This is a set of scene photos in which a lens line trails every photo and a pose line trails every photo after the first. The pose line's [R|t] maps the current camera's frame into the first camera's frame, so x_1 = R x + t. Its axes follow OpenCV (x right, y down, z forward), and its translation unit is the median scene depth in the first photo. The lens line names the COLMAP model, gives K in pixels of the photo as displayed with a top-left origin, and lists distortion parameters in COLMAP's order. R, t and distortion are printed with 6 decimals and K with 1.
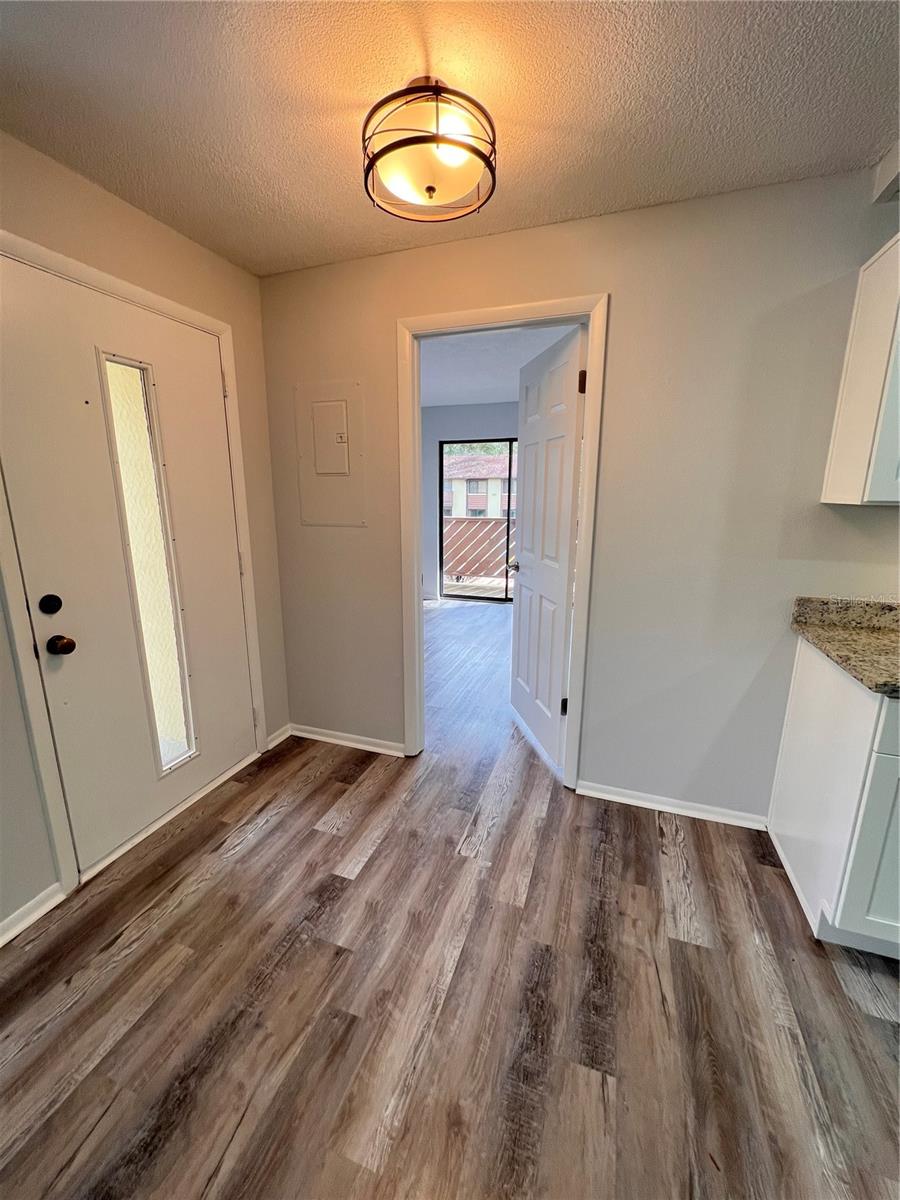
lens RADIAL K [[478.5, 0, 450.3], [0, 478.5, 602.4], [0, 0, 1]] dist [-0.001322, -0.000020]
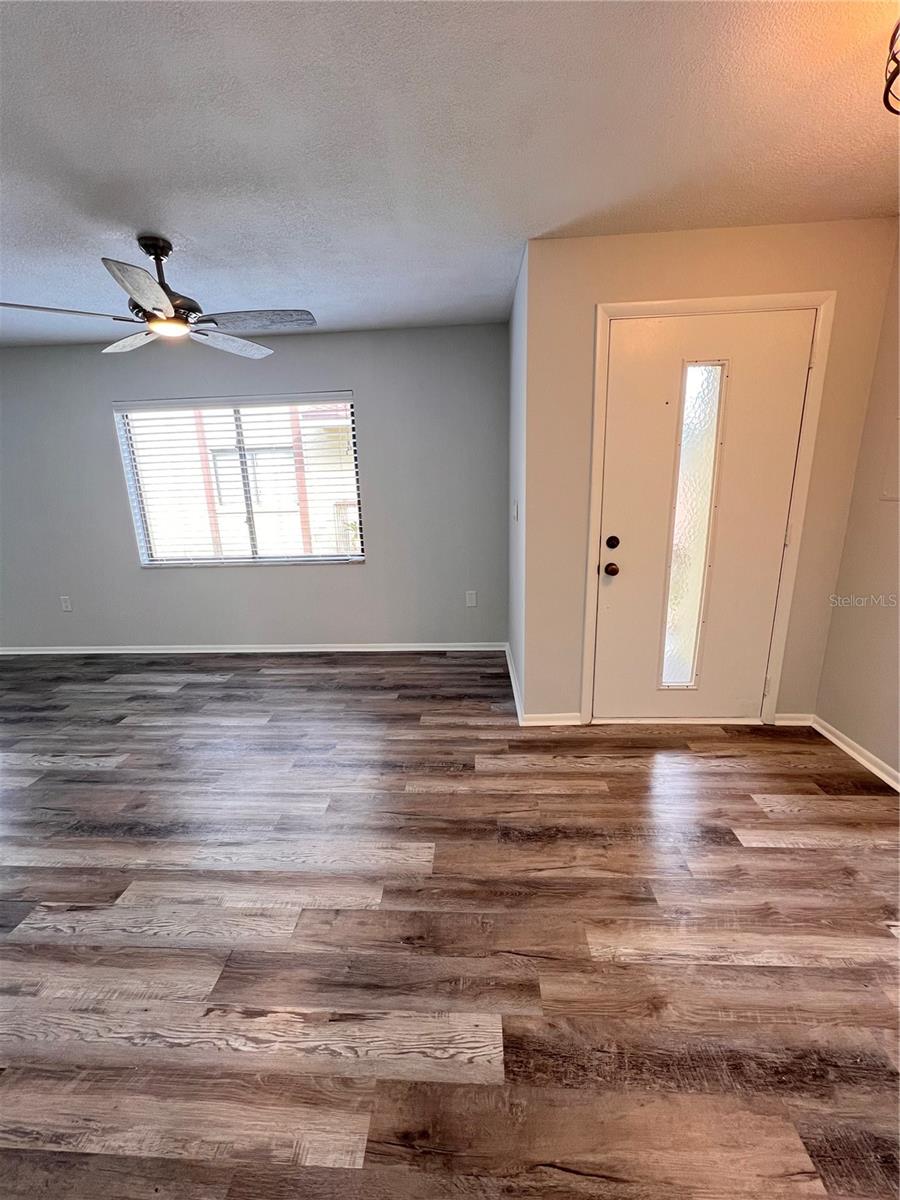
lens RADIAL K [[478.5, 0, 448.2], [0, 478.5, 599.8], [0, 0, 1]] dist [-0.001322, -0.000020]
pose [[0.282877, 0.225763, -0.932208, 0.473829], [-0.184569, 0.966553, 0.178073, 0.006237], [0.941230, 0.121684, 0.315085, 0.020524]]
